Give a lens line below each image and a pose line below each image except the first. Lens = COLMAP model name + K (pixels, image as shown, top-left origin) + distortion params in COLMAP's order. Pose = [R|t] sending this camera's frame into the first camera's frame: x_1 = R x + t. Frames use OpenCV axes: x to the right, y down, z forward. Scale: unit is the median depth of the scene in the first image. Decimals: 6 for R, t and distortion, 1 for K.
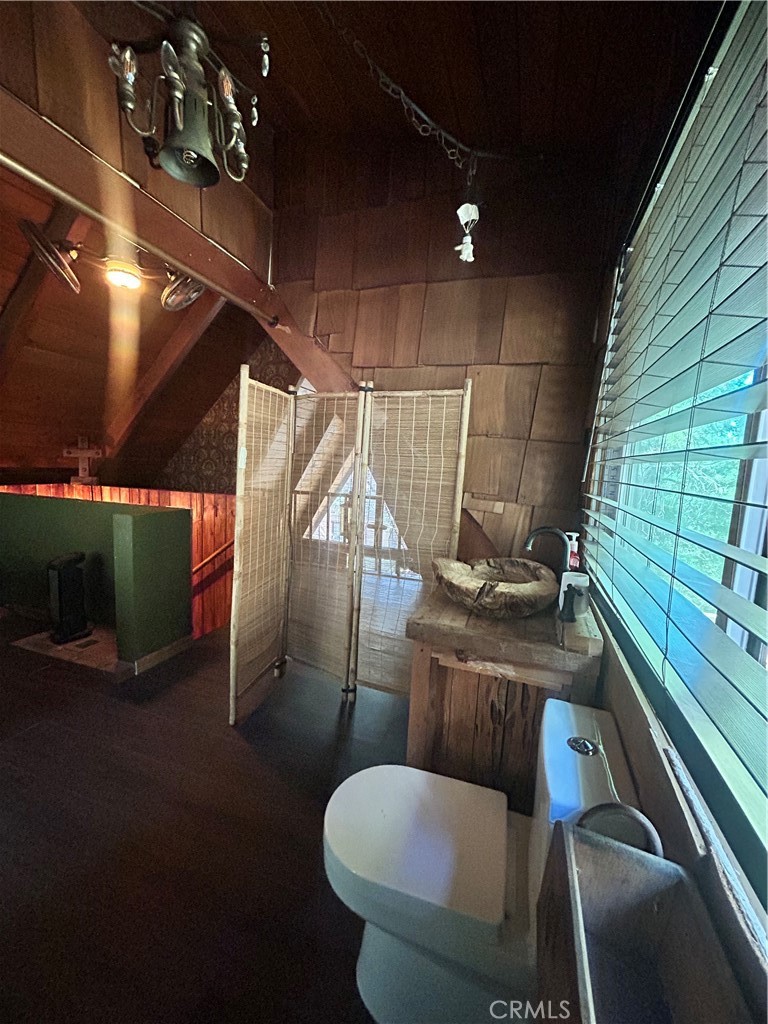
lens RADIAL K [[411.4, 0, 384.6], [0, 411.4, 511.5], [0, 0, 1]] dist [-0.005786, 0.001762]
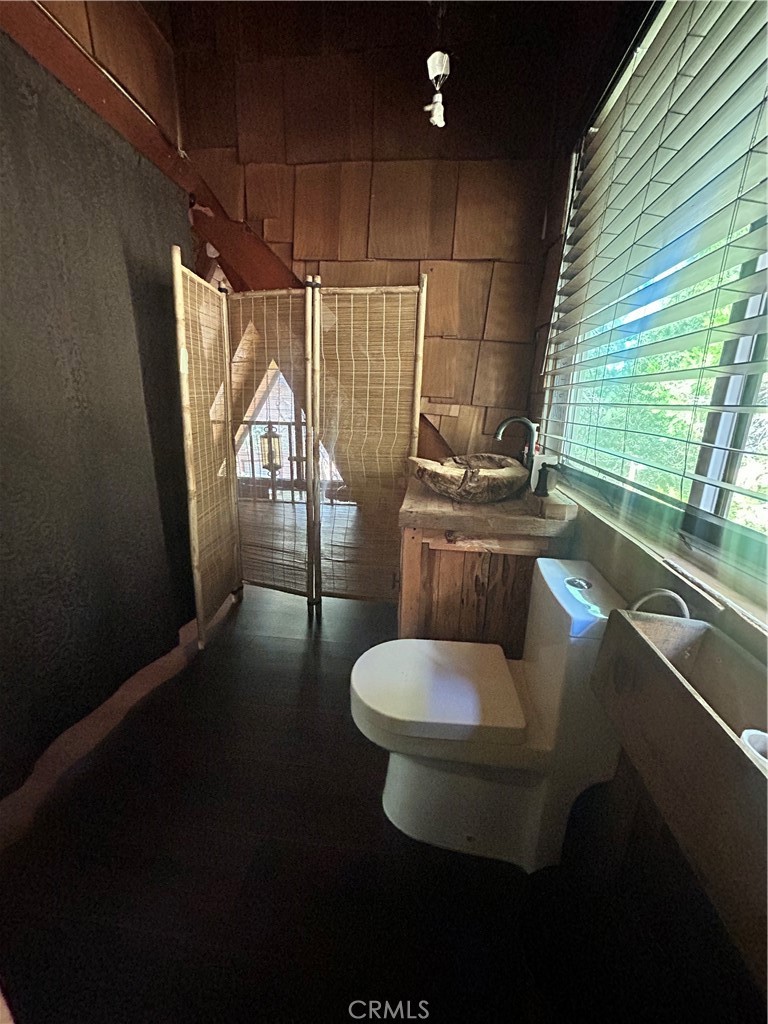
lens RADIAL K [[411.4, 0, 384.8], [0, 411.4, 512.8], [0, 0, 1]] dist [-0.005786, 0.001762]
pose [[0.975206, -0.084701, 0.204448, -0.132439], [0.051503, 0.985354, 0.162556, 0.069457], [-0.215222, -0.147996, 0.965286, 0.004088]]
